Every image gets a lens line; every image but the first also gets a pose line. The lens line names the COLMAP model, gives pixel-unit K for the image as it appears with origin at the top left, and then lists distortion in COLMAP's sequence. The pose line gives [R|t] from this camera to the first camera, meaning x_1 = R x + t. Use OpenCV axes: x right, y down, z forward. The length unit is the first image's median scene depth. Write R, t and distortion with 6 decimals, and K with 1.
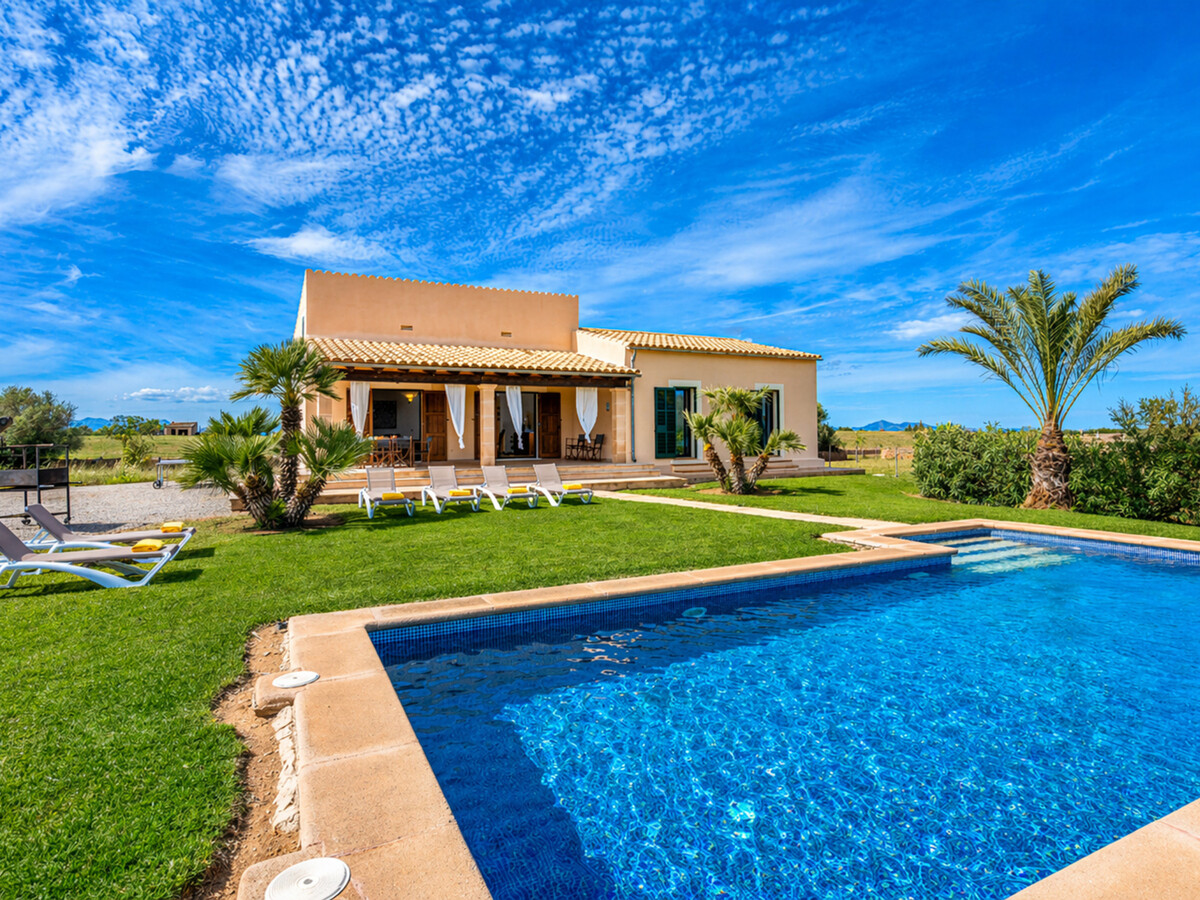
lens RADIAL K [[654.2, 0, 609.0], [0, 654.2, 447.0], [0, 0, 1]] dist [-0.021757, -0.000021]
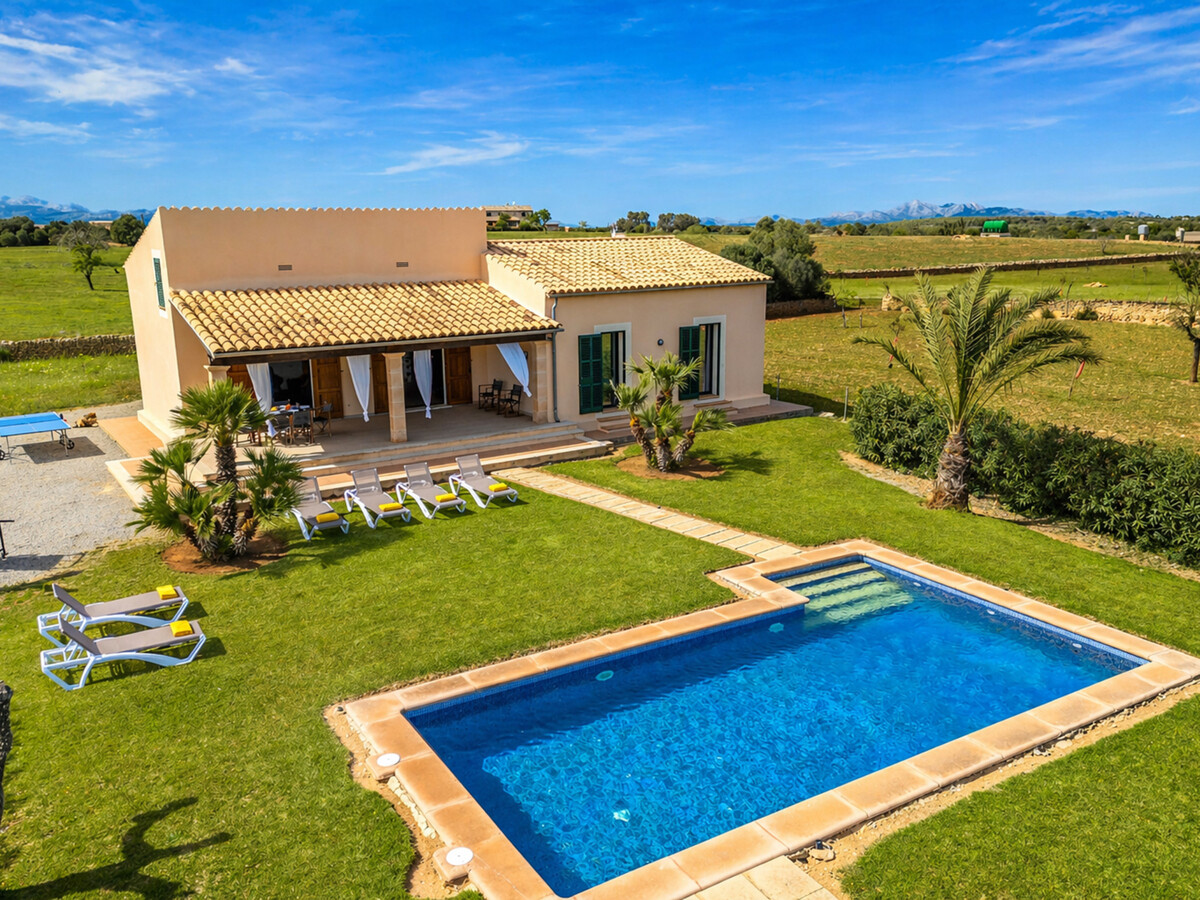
lens RADIAL K [[954.6, 0, 598.1], [0, 954.6, 498.4], [0, 0, 1]] dist [0.001313, -0.003921]
pose [[0.996065, -0.025855, 0.084768, -0.021323], [0.002291, 0.963690, 0.267014, -0.244566], [-0.088594, -0.265769, 0.959957, -0.331865]]
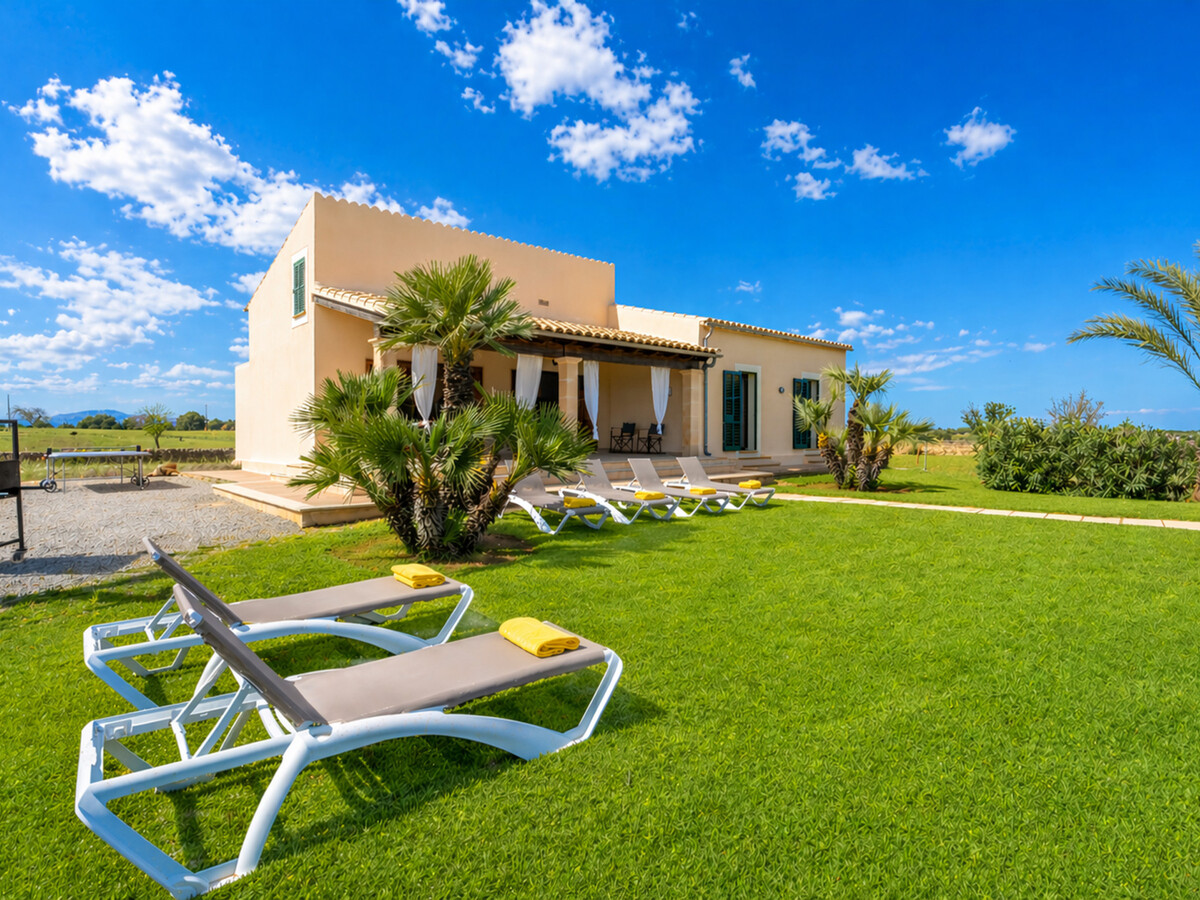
lens RADIAL K [[625.1, 0, 600.0], [0, 625.1, 450.0], [0, 0, 1]] dist [-0.034374, -0.000048]
pose [[0.969376, 0.003993, 0.245549, -0.322645], [-0.006104, 0.999951, 0.007837, 0.011034], [-0.245506, -0.009096, 0.969352, 0.245246]]
